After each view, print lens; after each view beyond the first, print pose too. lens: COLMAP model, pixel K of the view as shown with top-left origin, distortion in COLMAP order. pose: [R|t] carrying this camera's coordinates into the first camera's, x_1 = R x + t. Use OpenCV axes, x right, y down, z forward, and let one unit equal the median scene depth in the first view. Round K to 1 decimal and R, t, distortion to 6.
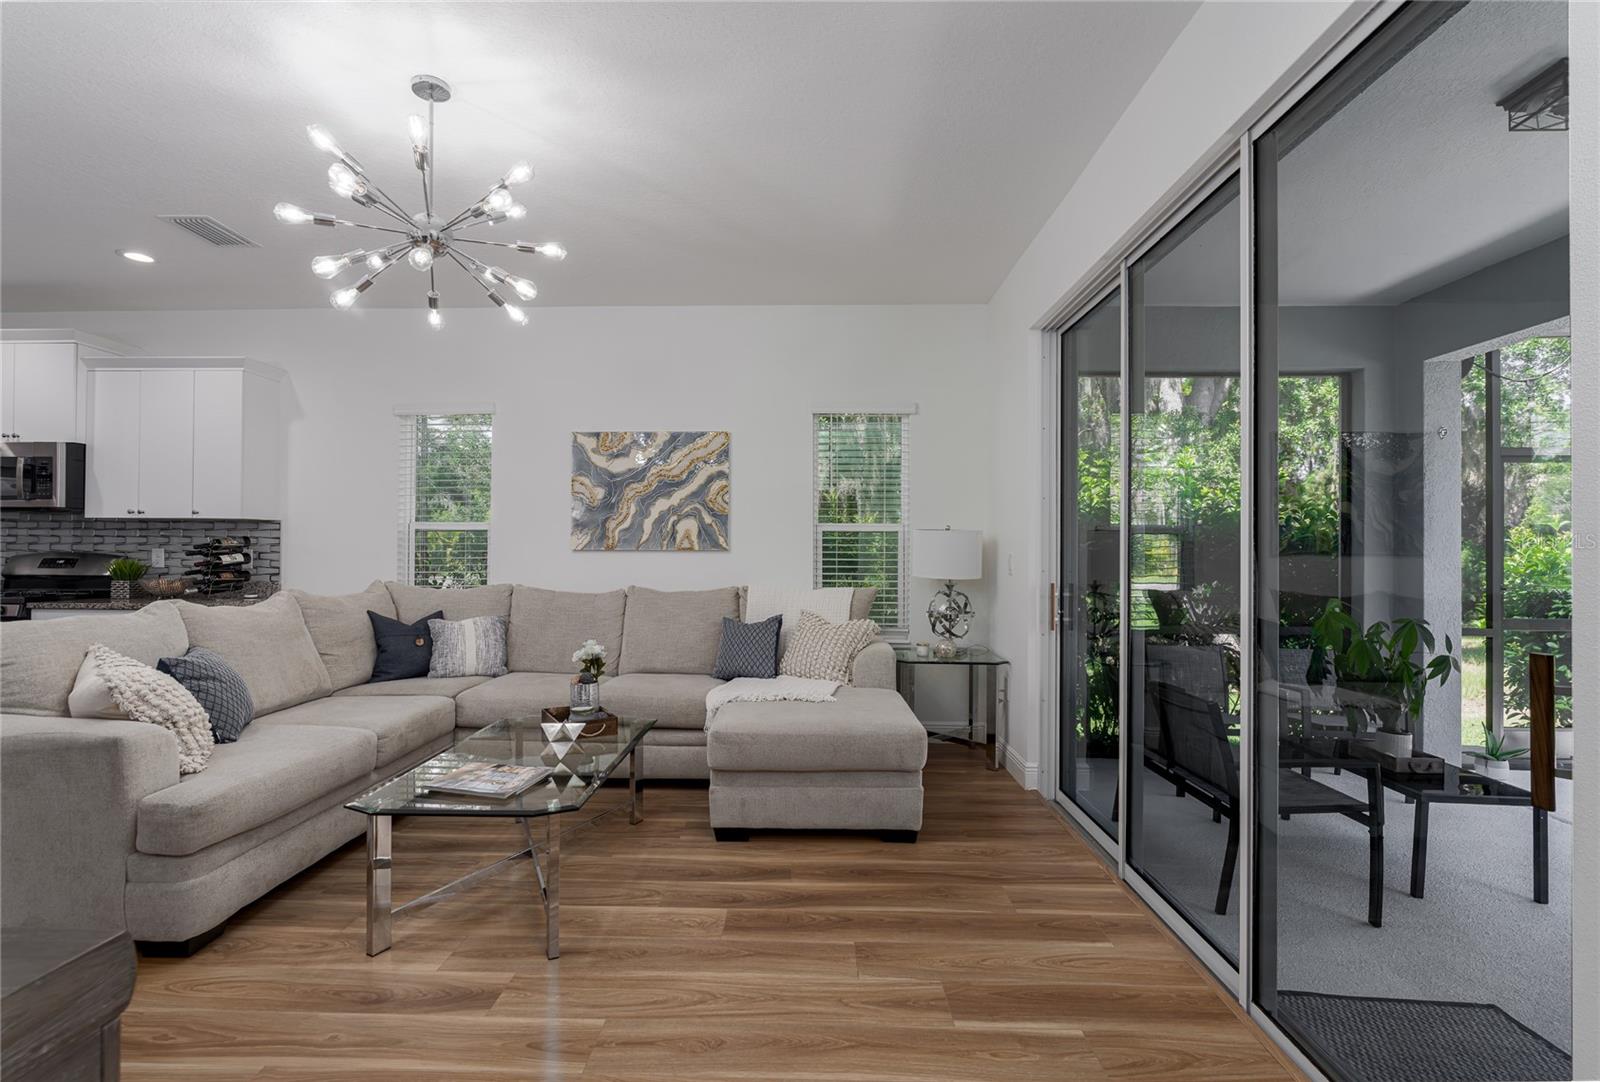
lens RADIAL K [[718.1, 0, 797.1], [0, 718.1, 542.2], [0, 0, 1]] dist [-0.001163, -0.000410]
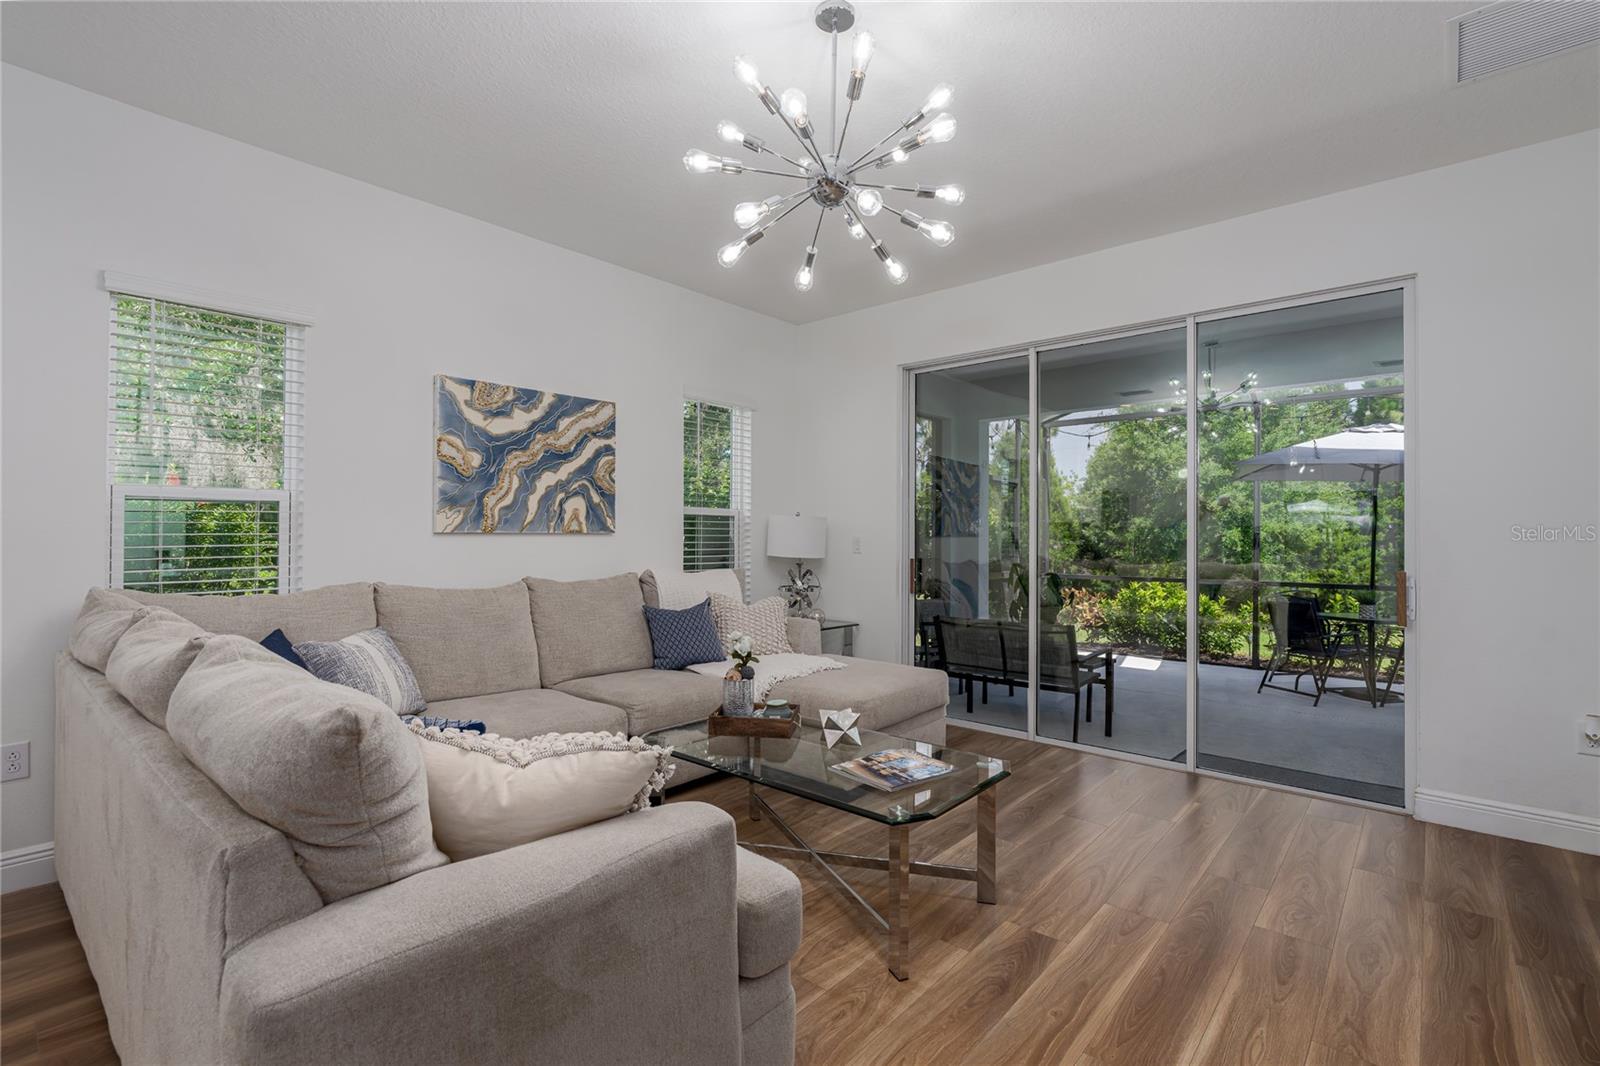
lens RADIAL K [[718.1, 0, 784.3], [0, 718.1, 522.0], [0, 0, 1]] dist [-0.001163, -0.000410]
pose [[0.649134, 0.013229, 0.760559, -0.648693], [-0.012604, 0.999899, -0.006634, 0.000192], [-0.760569, -0.005280, 0.649235, 0.243145]]
